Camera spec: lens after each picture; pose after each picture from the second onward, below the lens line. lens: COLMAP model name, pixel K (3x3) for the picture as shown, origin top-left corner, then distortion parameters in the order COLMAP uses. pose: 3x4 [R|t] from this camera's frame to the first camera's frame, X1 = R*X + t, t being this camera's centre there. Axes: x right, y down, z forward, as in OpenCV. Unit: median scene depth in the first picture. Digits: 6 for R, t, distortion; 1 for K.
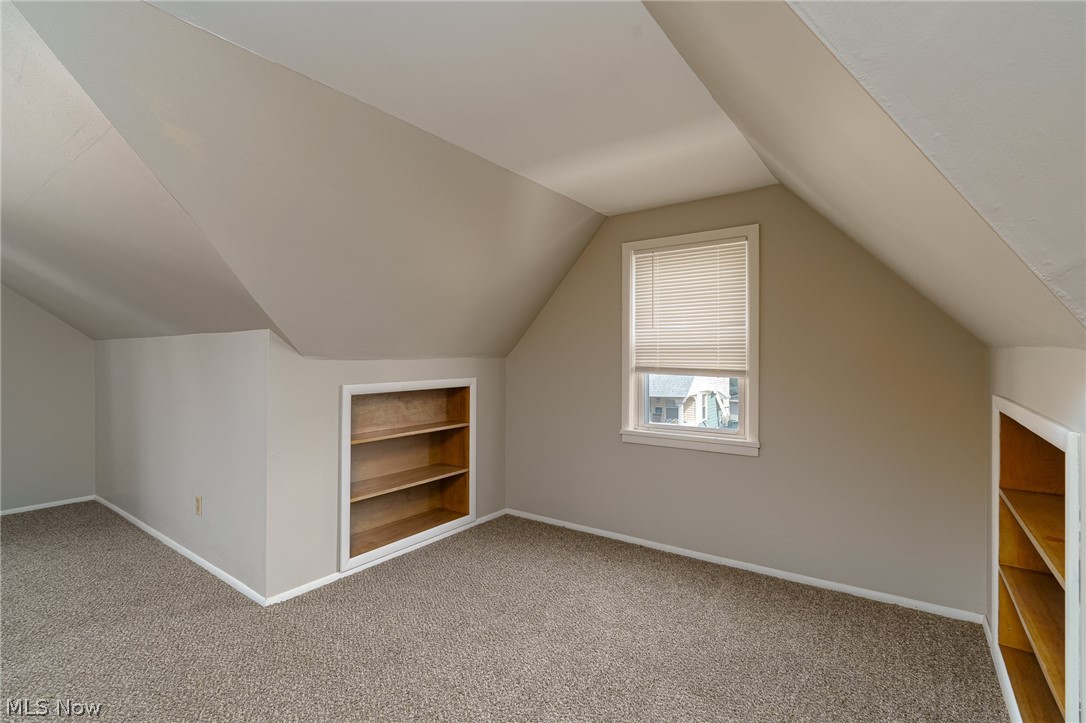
lens RADIAL K [[499.1, 0, 540.7], [0, 499.1, 360.8], [0, 0, 1]] dist [-0.001429, -0.000099]
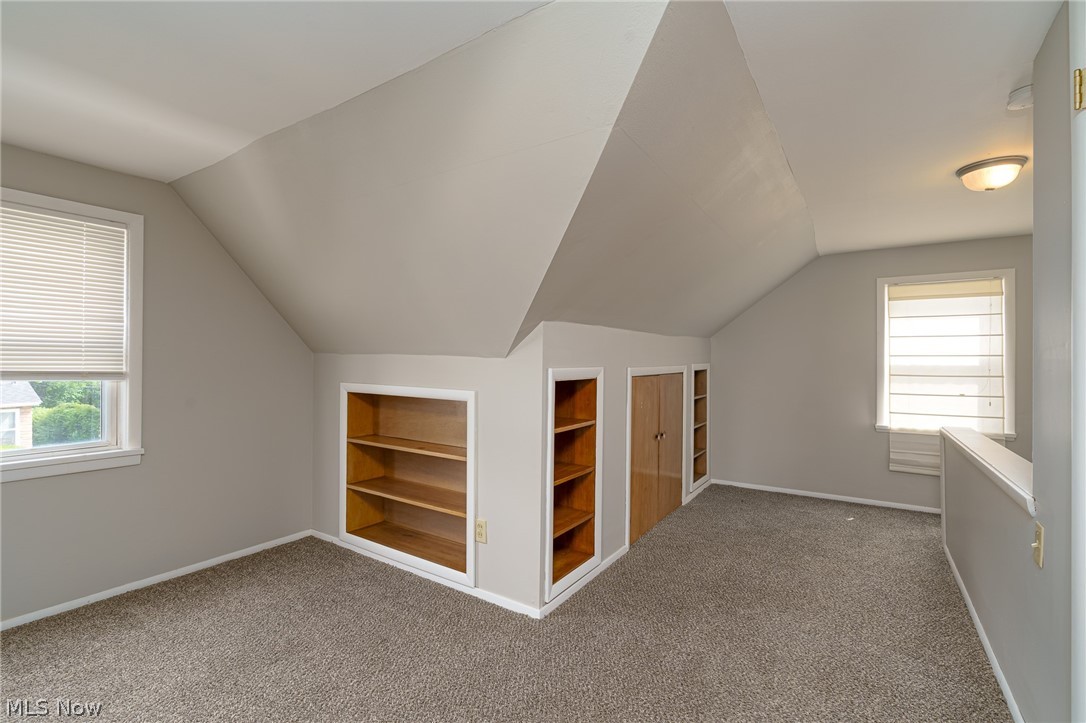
lens RADIAL K [[499.1, 0, 539.8], [0, 499.1, 358.0], [0, 0, 1]] dist [-0.001429, -0.000099]
pose [[-0.030244, 0.002274, 0.999540, -0.517689], [-0.003675, 0.999990, -0.002387, -0.006977], [-0.999536, -0.003745, -0.030235, 0.278909]]
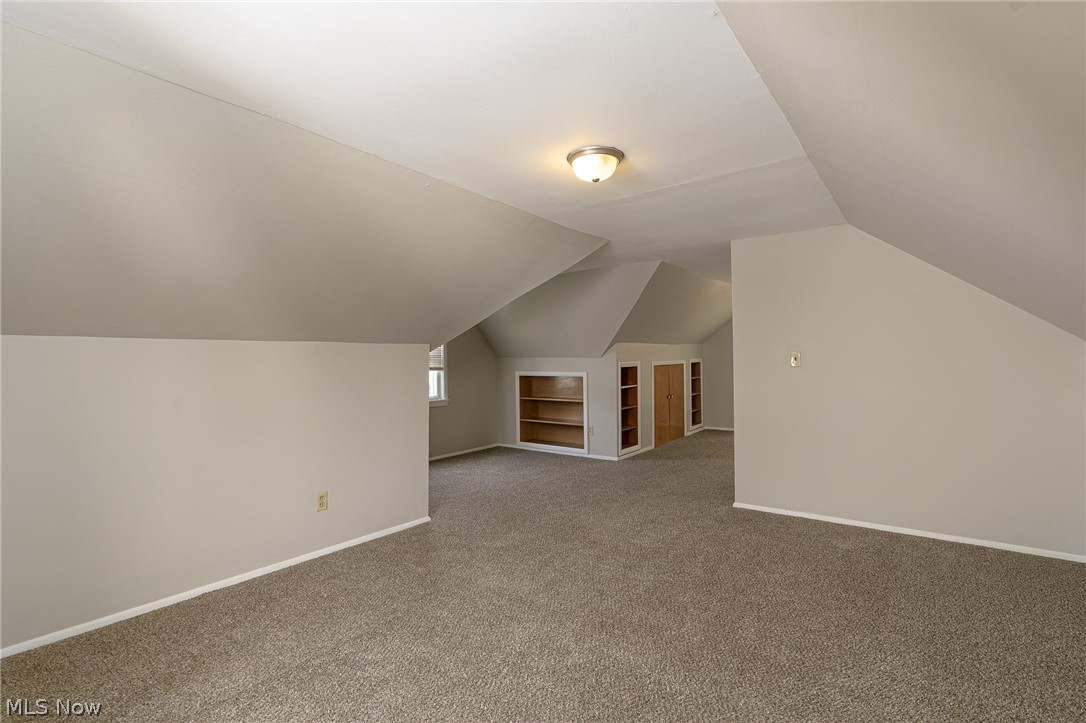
lens RADIAL K [[499.1, 0, 542.9], [0, 499.1, 359.9], [0, 0, 1]] dist [-0.001429, -0.000099]
pose [[0.028629, -0.003047, 0.999585, -1.791115], [0.017125, 0.999850, 0.002557, -0.011331], [-0.999443, 0.017044, 0.028677, 0.497459]]
